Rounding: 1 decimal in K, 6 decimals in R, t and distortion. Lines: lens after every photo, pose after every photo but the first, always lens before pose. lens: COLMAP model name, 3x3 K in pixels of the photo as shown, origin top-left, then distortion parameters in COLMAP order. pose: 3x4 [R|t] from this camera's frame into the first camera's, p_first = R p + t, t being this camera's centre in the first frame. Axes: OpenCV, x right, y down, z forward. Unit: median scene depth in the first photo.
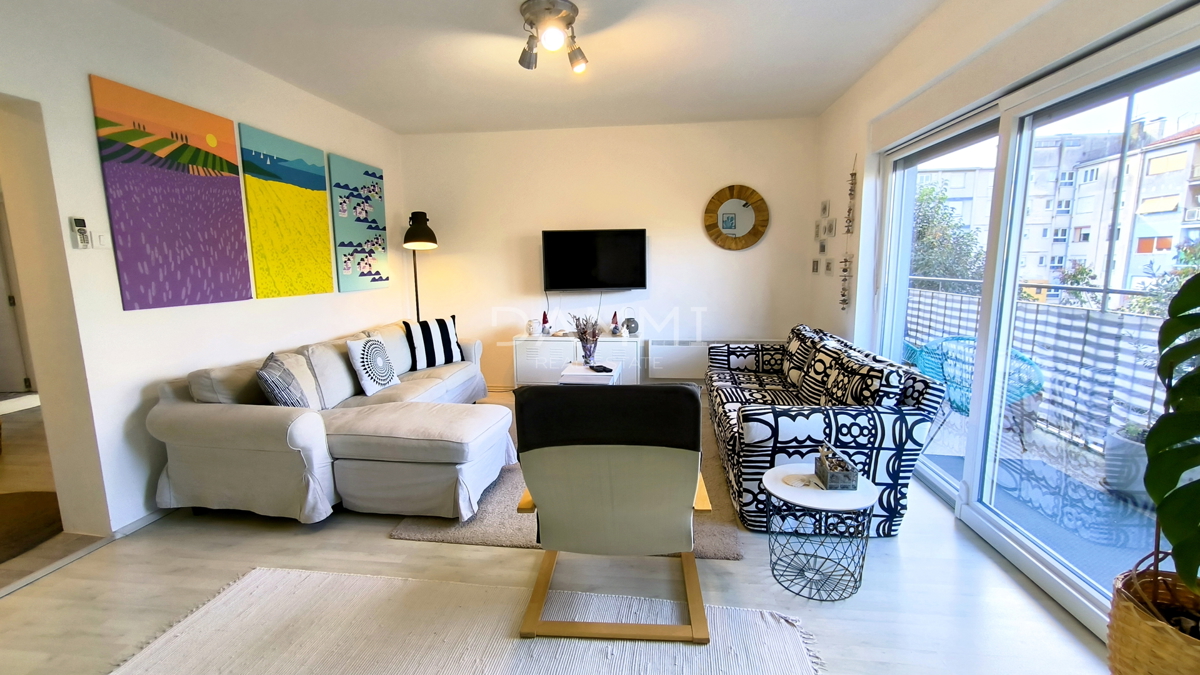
lens RADIAL K [[514.7, 0, 606.5], [0, 514.7, 341.4], [0, 0, 1]] dist [-0.019527, 0.009461]
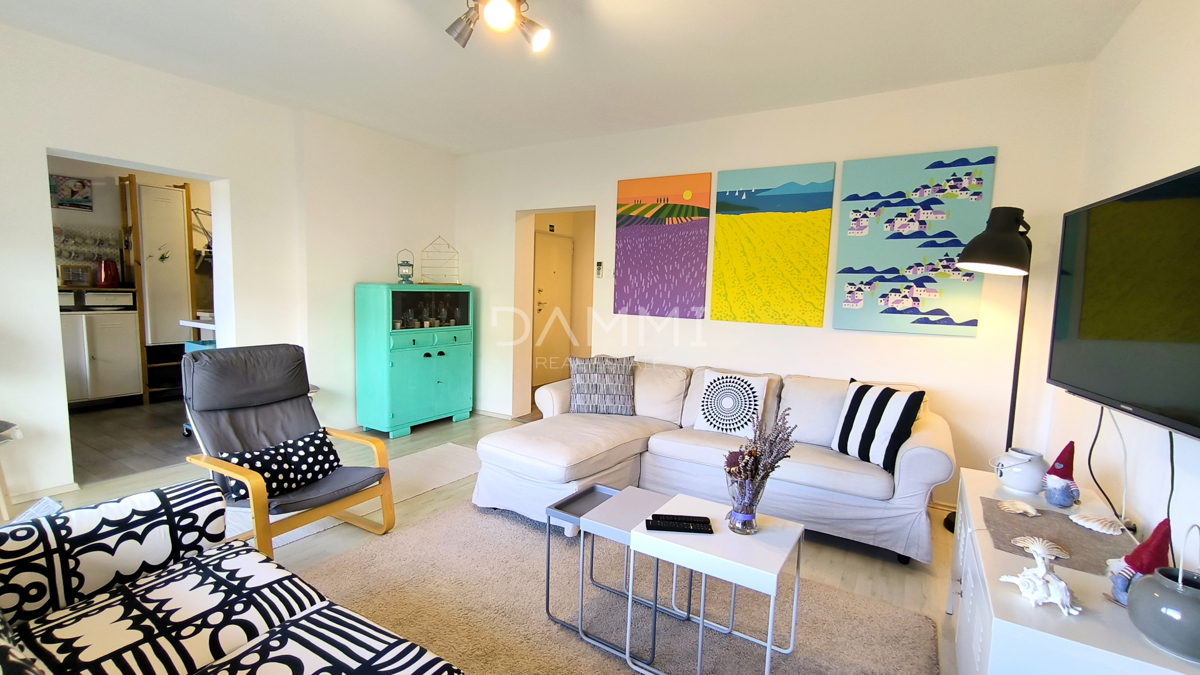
lens RADIAL K [[514.7, 0, 605.0], [0, 514.7, 343.3], [0, 0, 1]] dist [-0.019527, 0.009461]
pose [[-0.421951, 0.094504, -0.901680, 0.403080], [-0.164561, 0.970048, 0.178678, -0.170109], [0.891559, 0.223775, -0.393761, 1.066202]]
